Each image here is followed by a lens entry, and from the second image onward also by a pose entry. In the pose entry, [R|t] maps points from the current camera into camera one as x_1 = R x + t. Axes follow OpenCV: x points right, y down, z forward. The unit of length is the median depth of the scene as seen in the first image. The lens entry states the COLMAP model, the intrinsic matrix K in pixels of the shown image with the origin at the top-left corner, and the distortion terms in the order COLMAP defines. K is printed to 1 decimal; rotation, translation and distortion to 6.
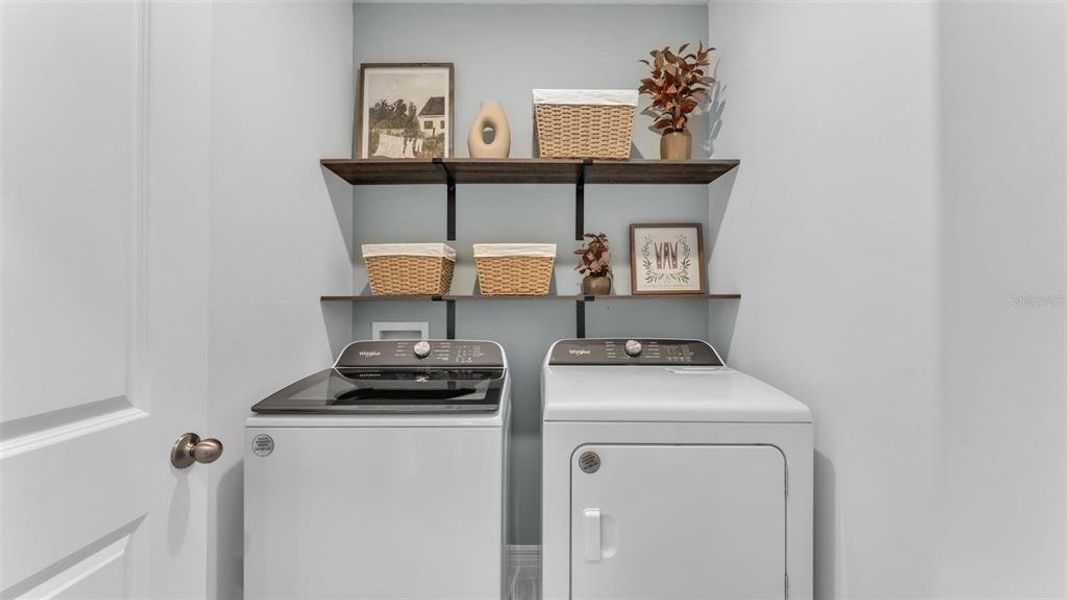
lens RADIAL K [[435.2, 0, 538.1], [0, 435.2, 298.0], [0, 0, 1]] dist [0.001842, 0.000050]
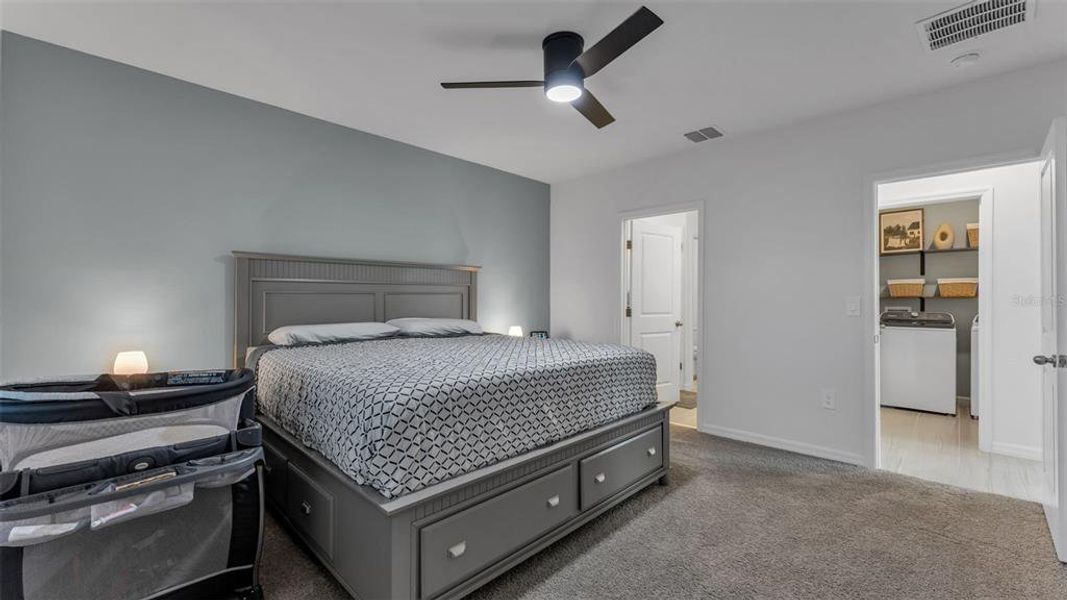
lens RADIAL K [[435.2, 0, 538.1], [0, 435.2, 298.0], [0, 0, 1]] dist [0.001842, 0.000050]
pose [[0.706091, -0.004634, -0.708106, 0.023322], [0.012594, 0.999903, 0.006015, -0.041408], [0.708009, -0.013165, 0.706081, -2.552090]]
